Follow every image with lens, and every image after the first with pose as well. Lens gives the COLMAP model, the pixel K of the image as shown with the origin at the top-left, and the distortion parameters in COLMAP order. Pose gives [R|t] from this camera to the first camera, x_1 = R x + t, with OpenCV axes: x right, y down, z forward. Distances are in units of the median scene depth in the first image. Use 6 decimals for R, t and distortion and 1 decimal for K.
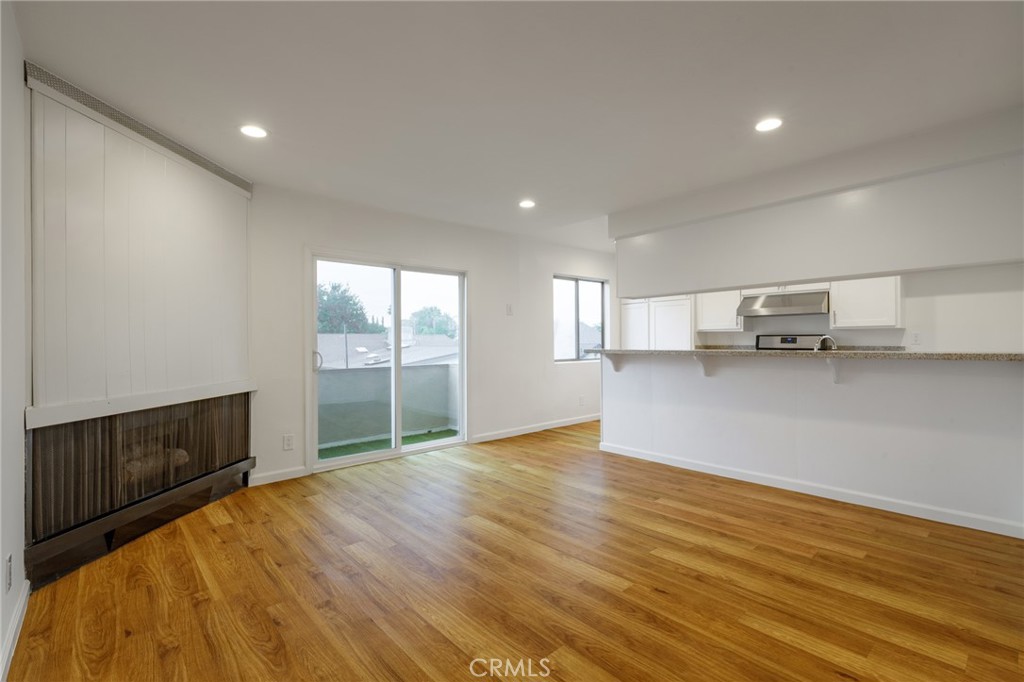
lens RADIAL K [[470.8, 0, 512.3], [0, 470.8, 336.7], [0, 0, 1]] dist [0.000208, 0.000063]
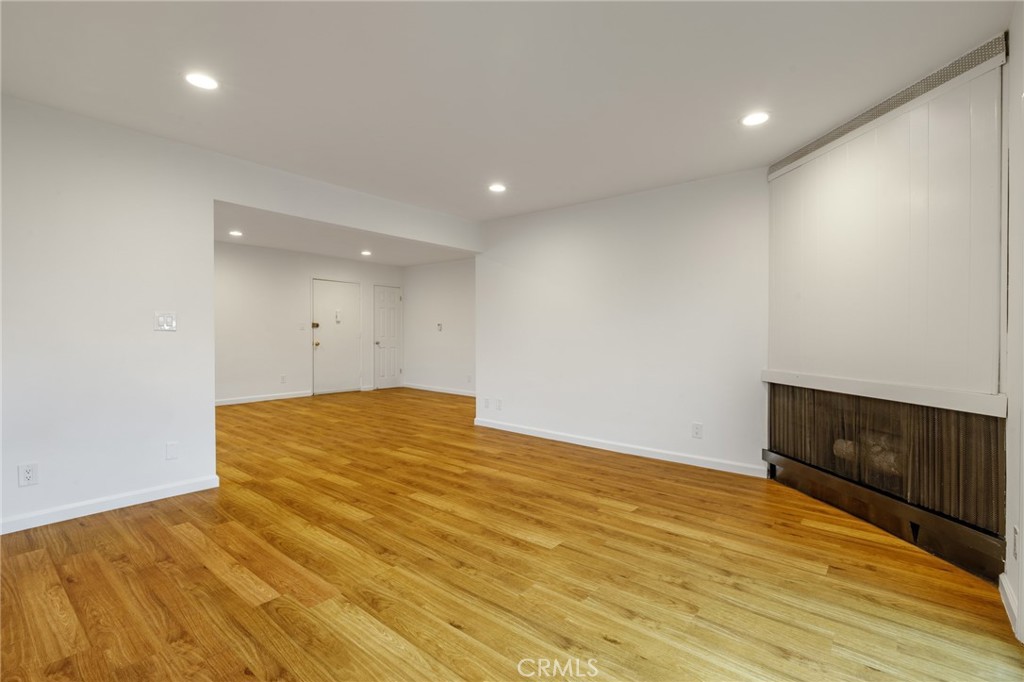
lens RADIAL K [[470.8, 0, 512.3], [0, 470.8, 336.7], [0, 0, 1]] dist [0.000208, 0.000063]
pose [[-0.989343, 0.006733, -0.145449, 0.107378], [0.008065, 0.999931, -0.008566, 0.029864], [0.145382, -0.009647, -0.989329, 1.914825]]
